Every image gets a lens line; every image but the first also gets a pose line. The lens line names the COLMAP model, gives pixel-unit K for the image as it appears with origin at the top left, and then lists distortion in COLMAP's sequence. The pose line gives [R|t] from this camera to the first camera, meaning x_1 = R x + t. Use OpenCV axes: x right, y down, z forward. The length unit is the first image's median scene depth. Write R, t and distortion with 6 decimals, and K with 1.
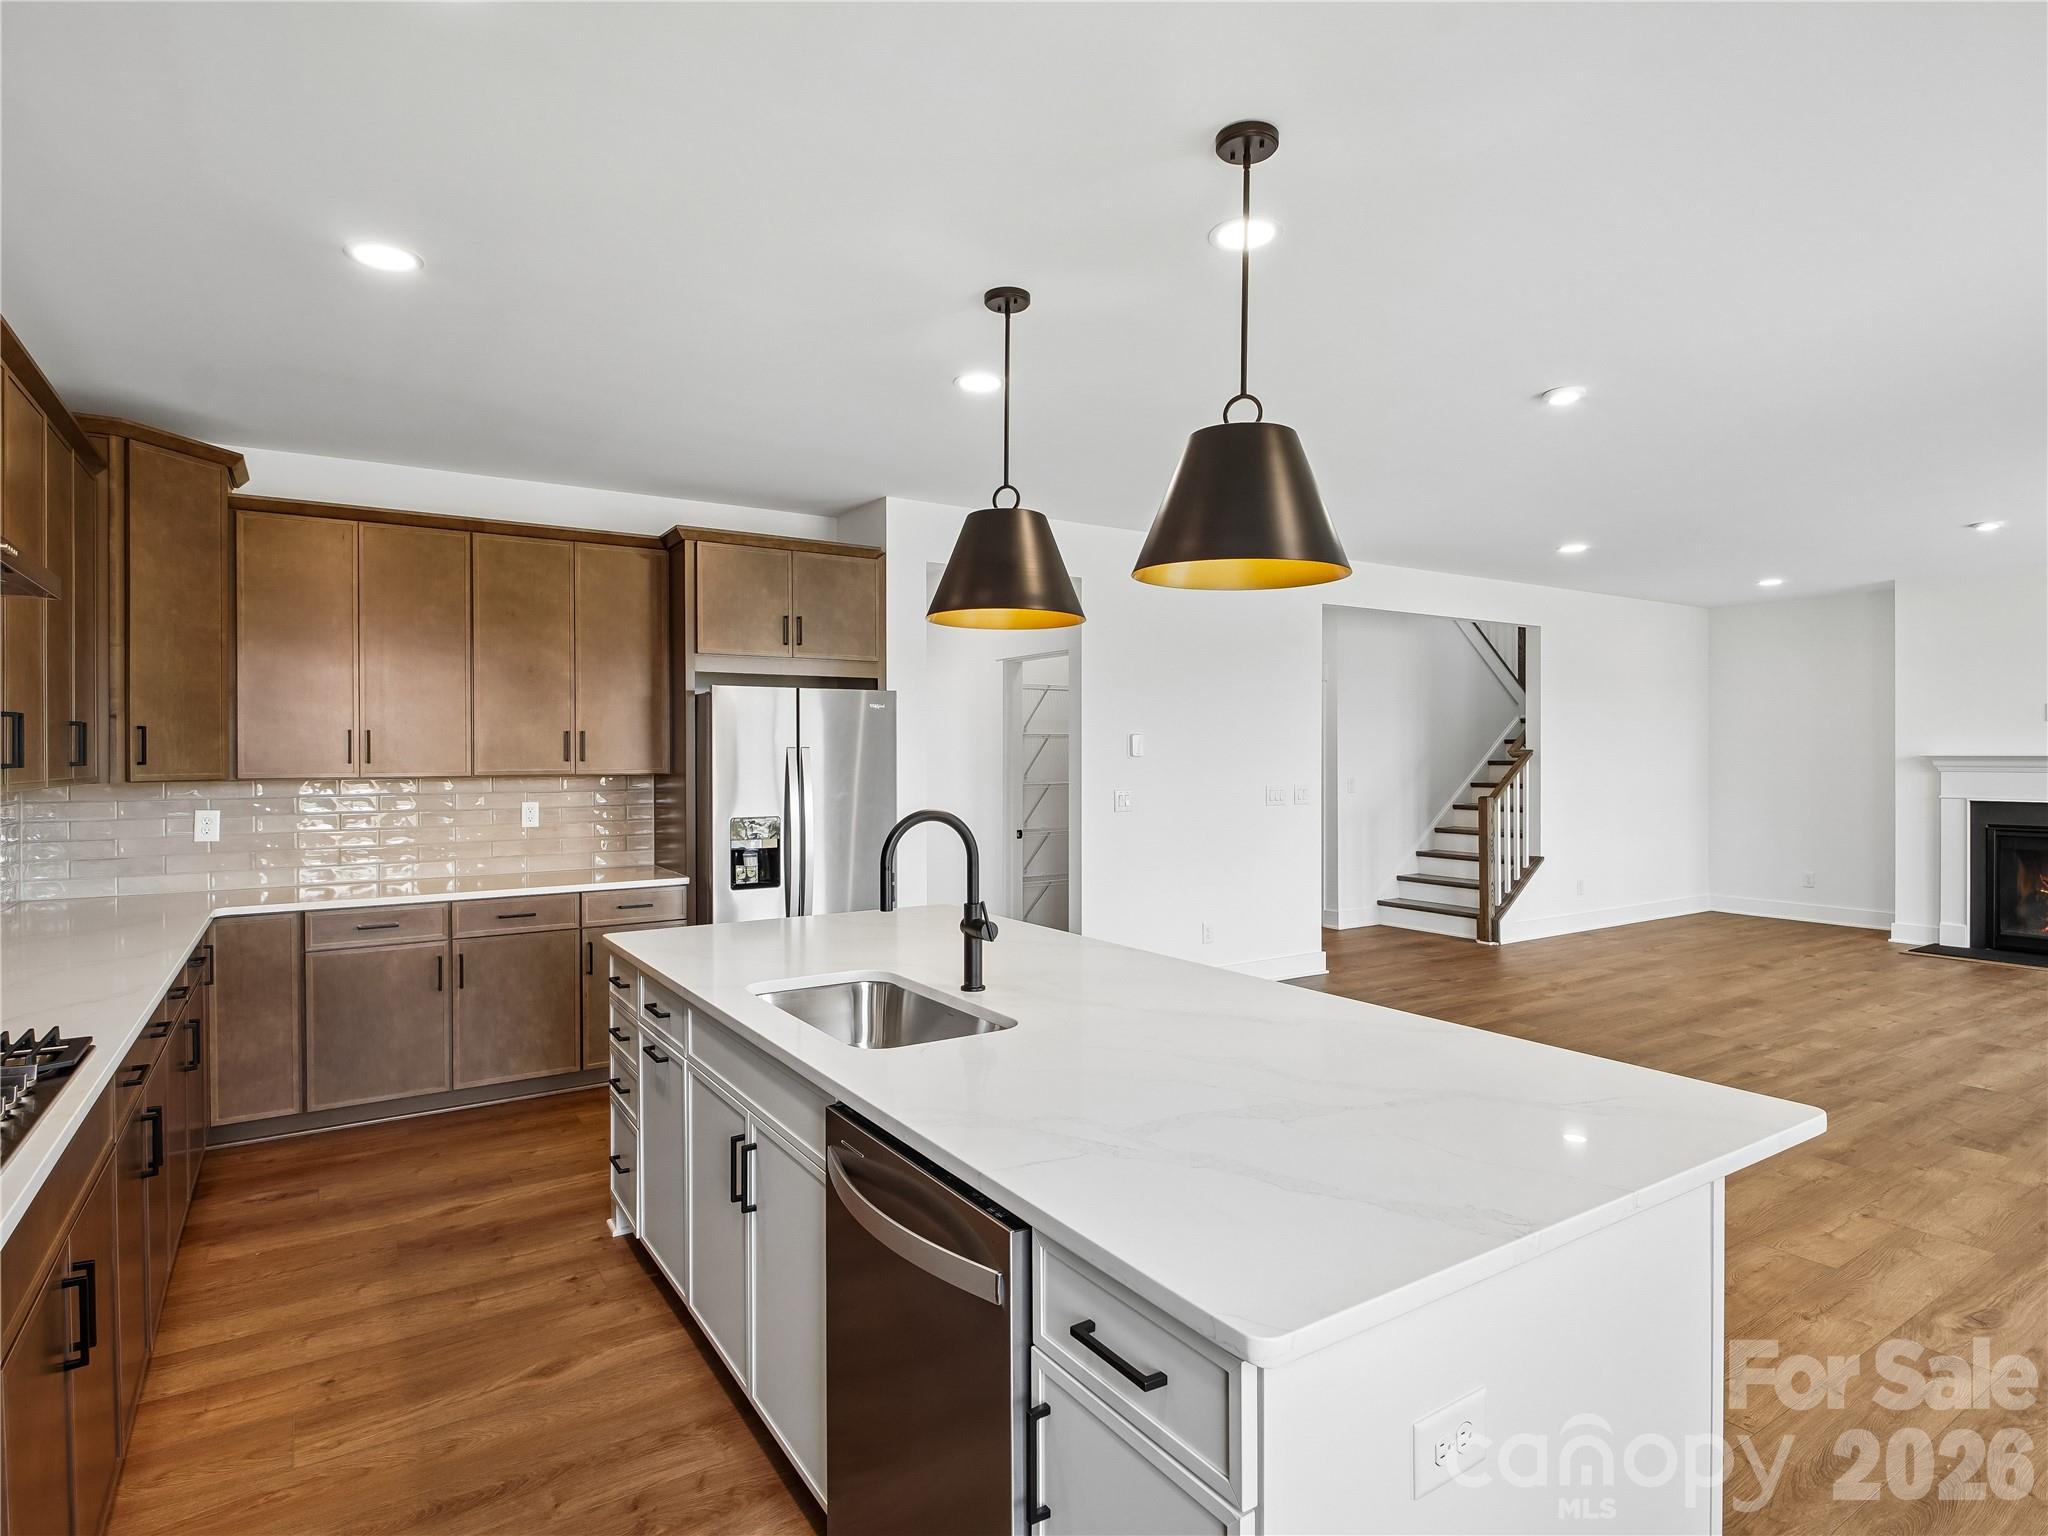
lens RADIAL K [[1097.7, 0, 1031.9], [0, 1097.7, 758.6], [0, 0, 1]] dist [0.002409, -0.009638]
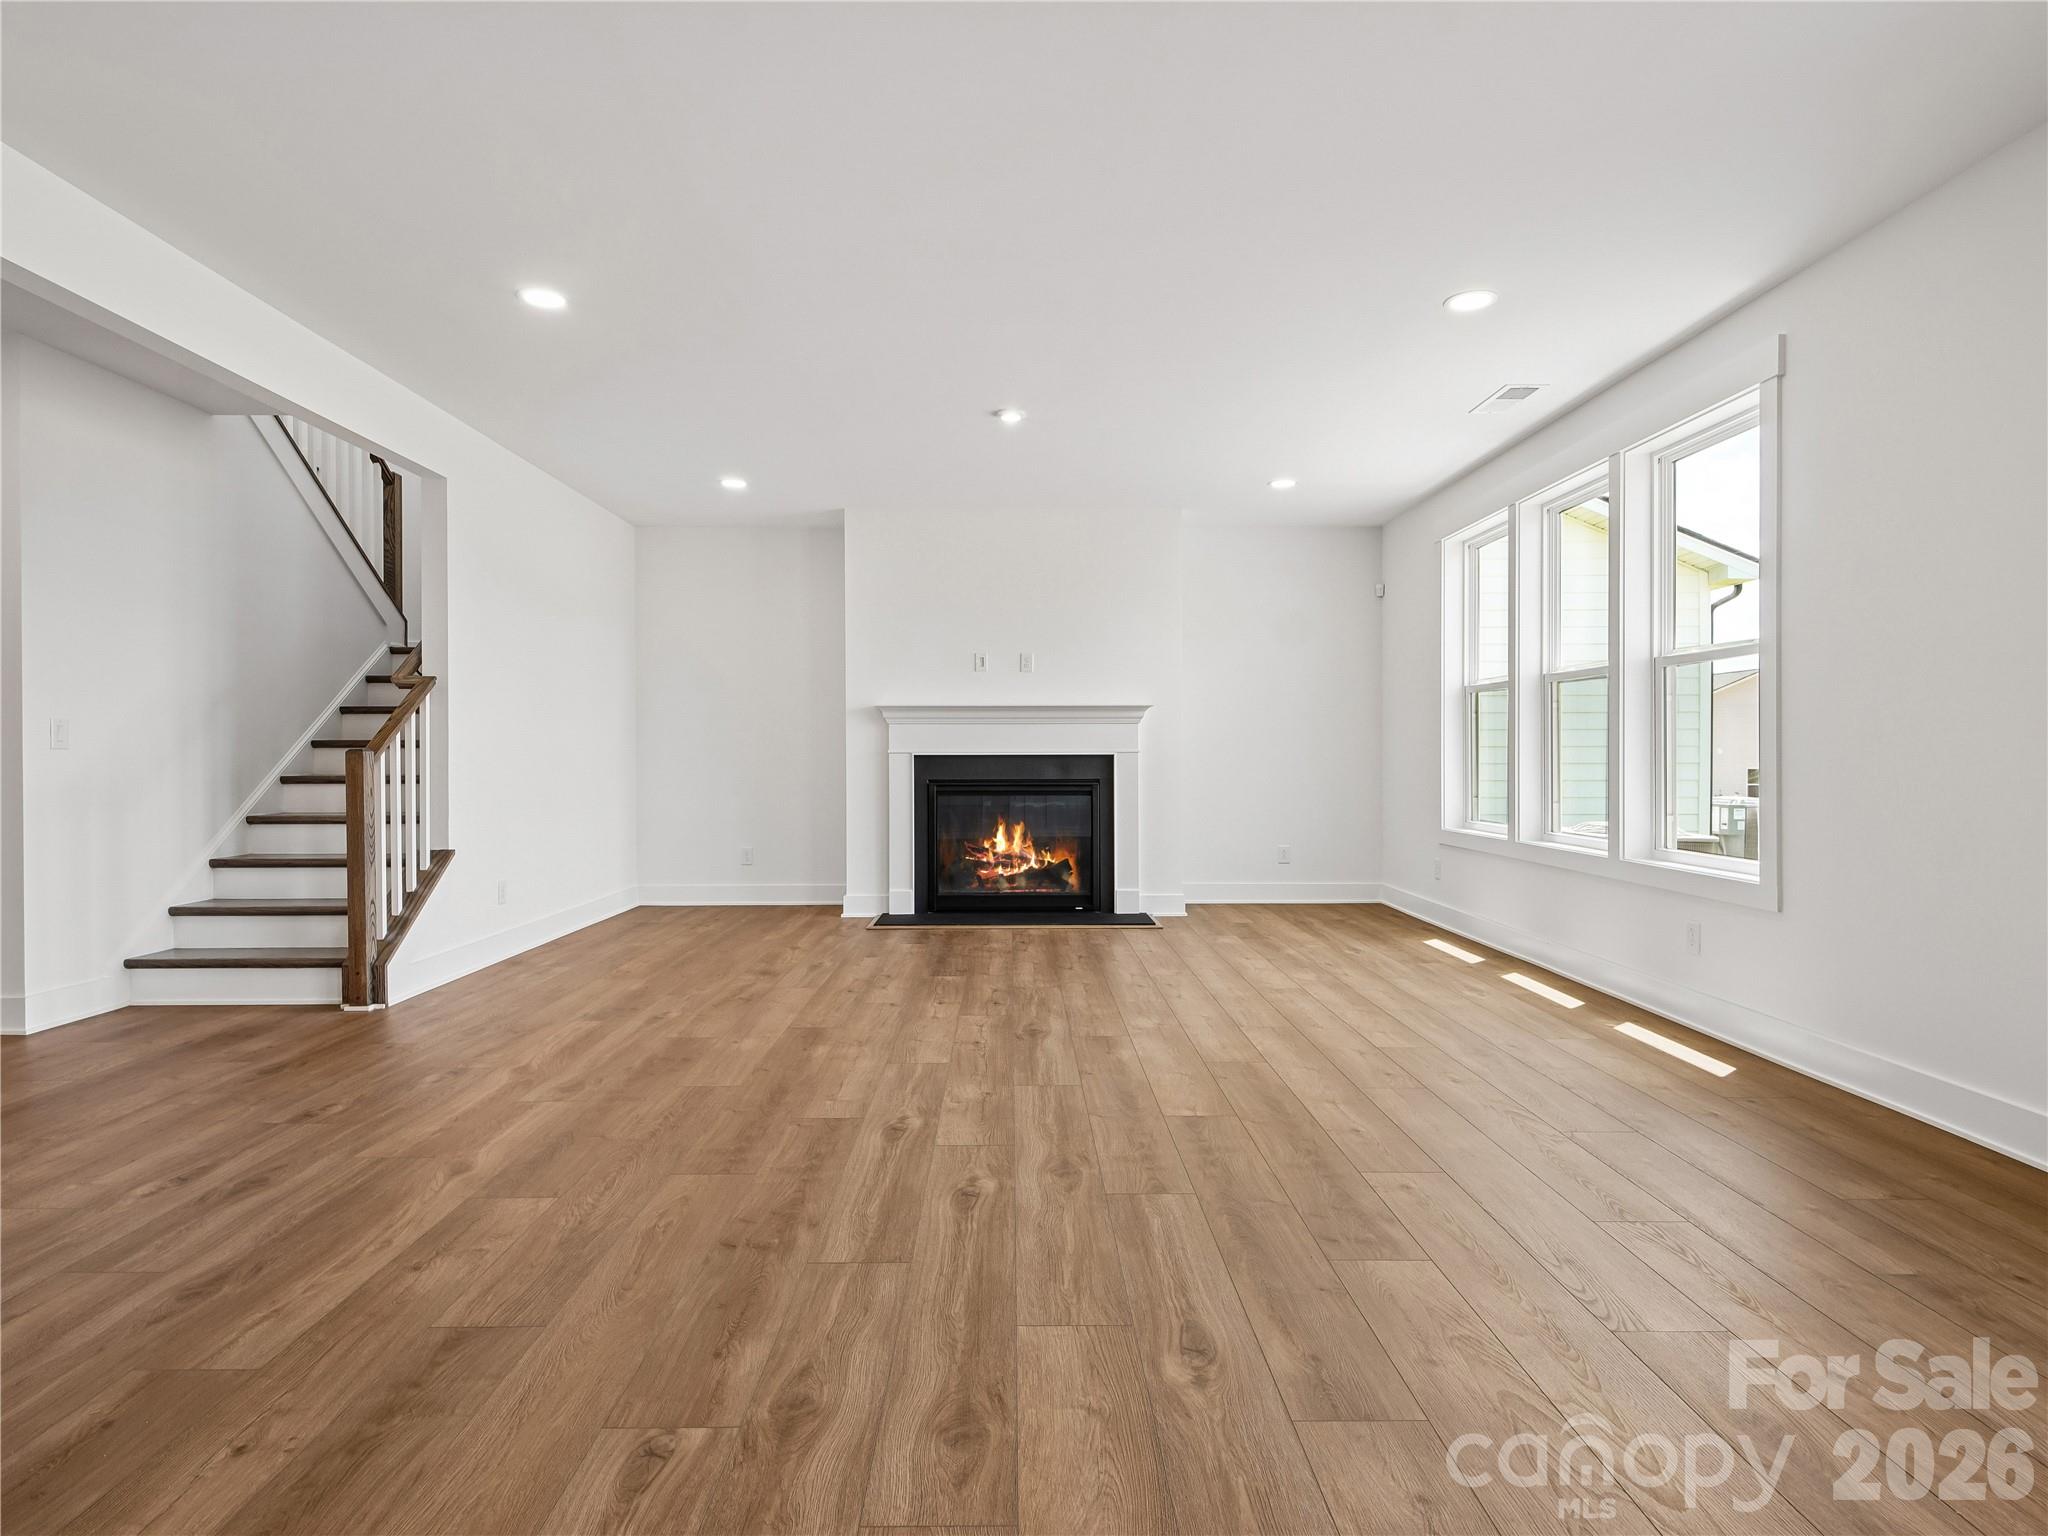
lens RADIAL K [[1097.7, 0, 1030.5], [0, 1097.7, 758.1], [0, 0, 1]] dist [0.002409, -0.009638]
pose [[0.541214, -0.002946, 0.840879, 0.123323], [0.005736, 0.999984, -0.000189, 0.040202], [-0.840865, 0.004926, 0.541222, 0.396779]]
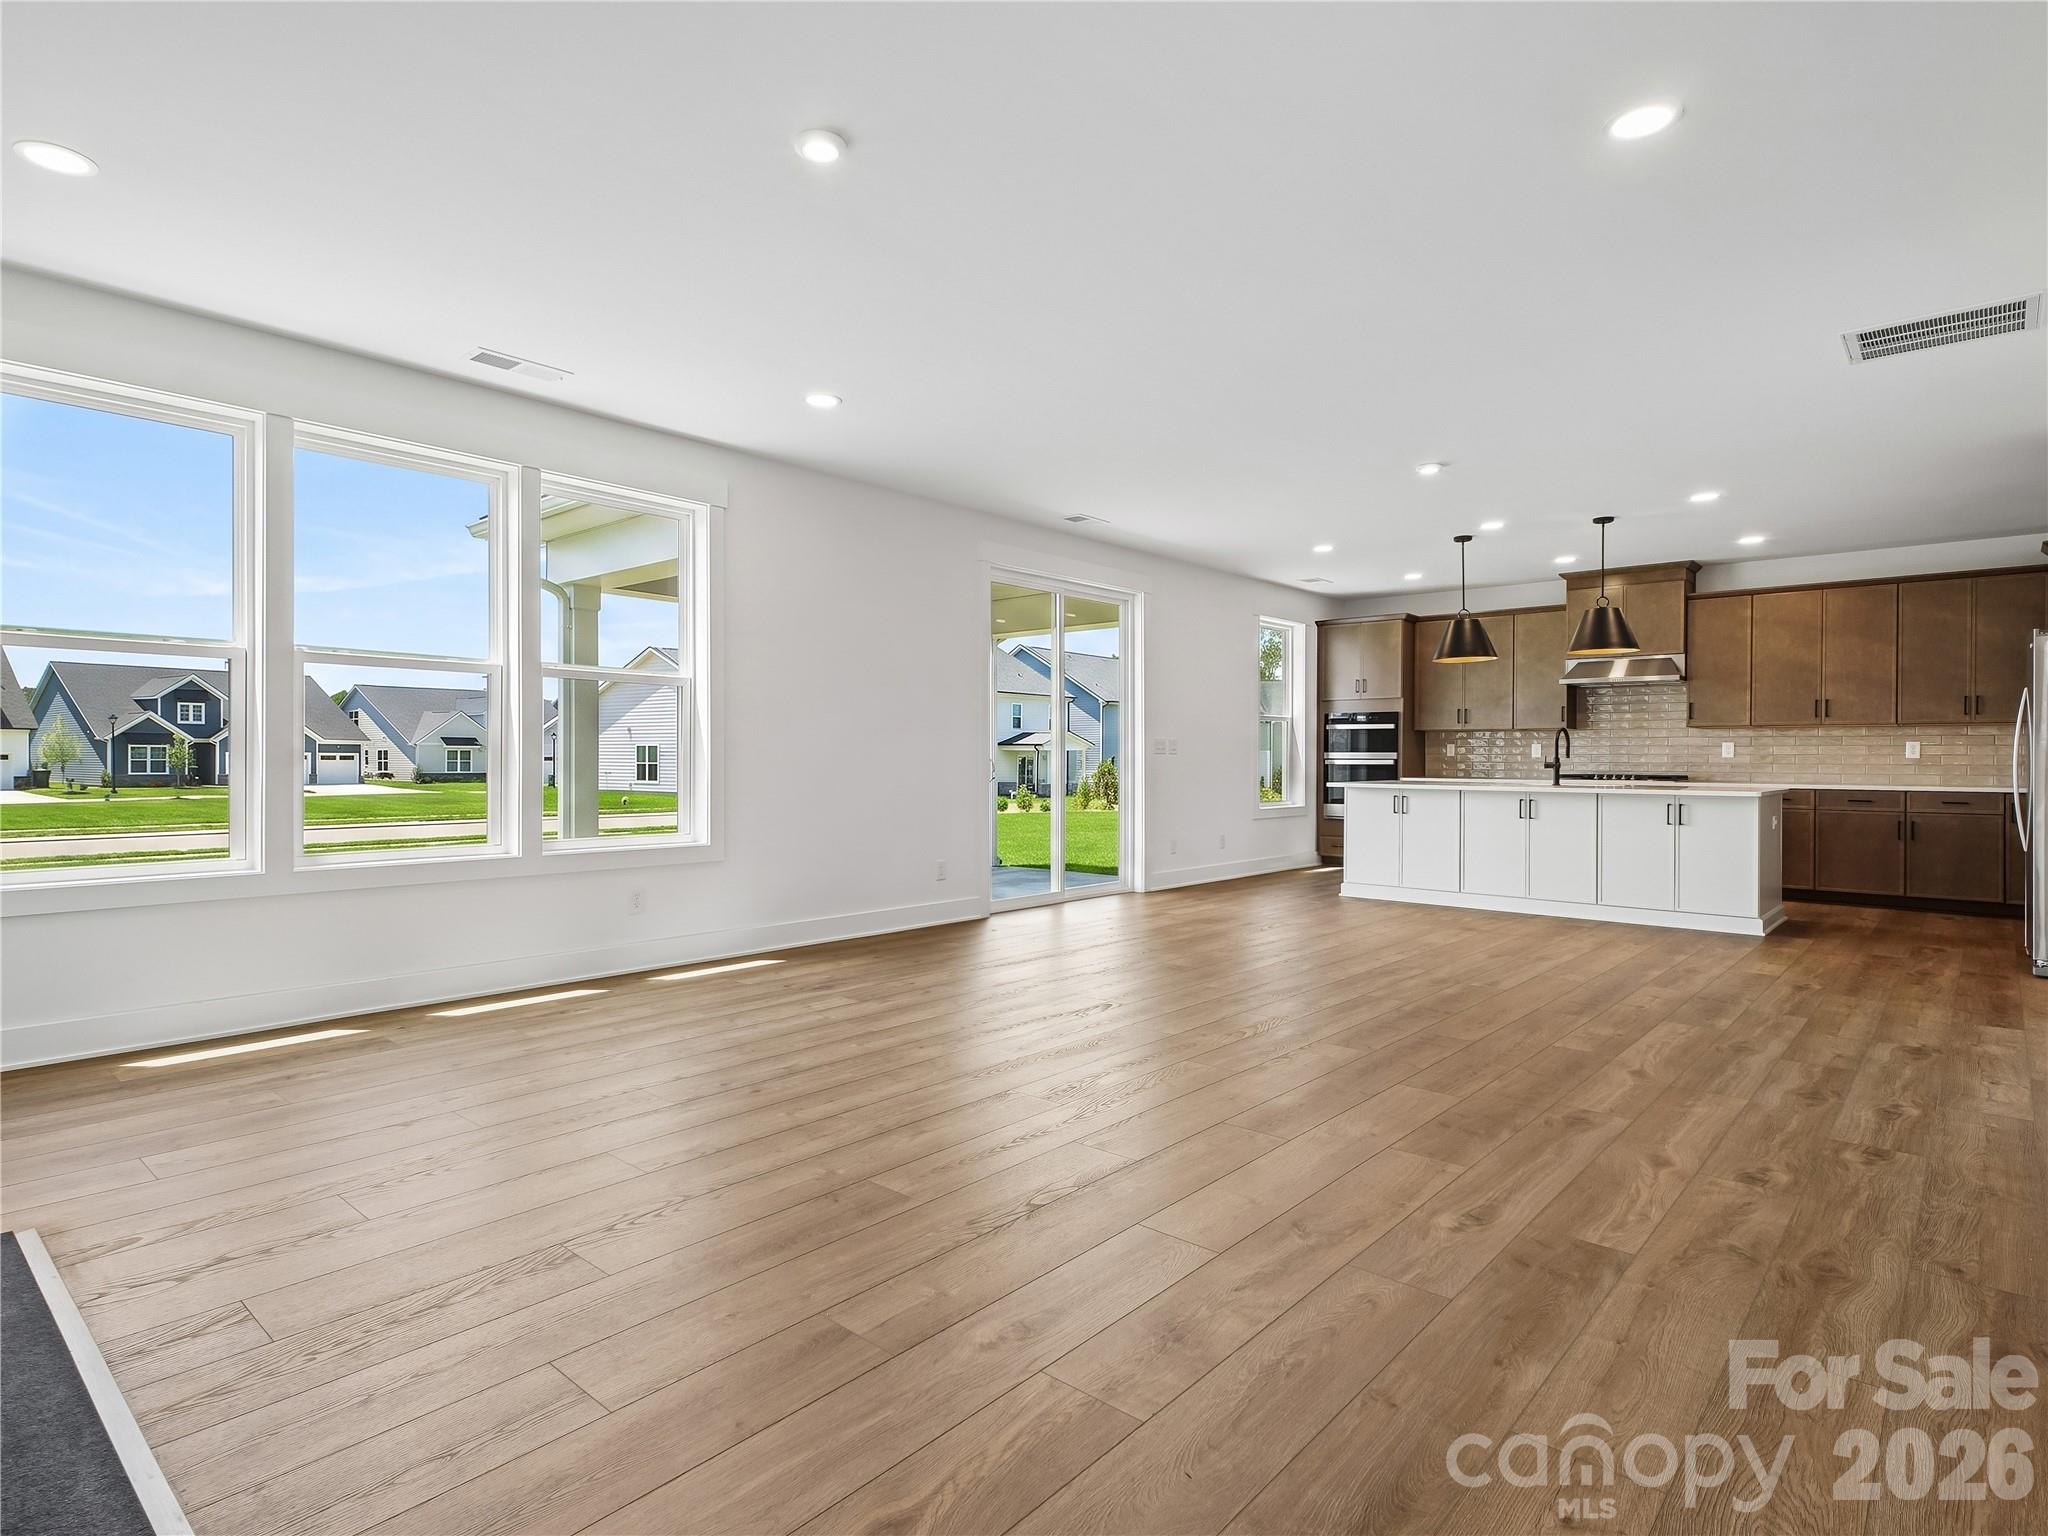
lens RADIAL K [[1097.7, 0, 994.6], [0, 1097.7, 772.7], [0, 0, 1]] dist [0.002409, -0.009638]
pose [[-0.971212, 0.003796, -0.238187, 0.667986], [-0.000669, 0.999826, 0.018660, 0.035122], [0.238216, 0.018282, -0.971040, 1.091034]]
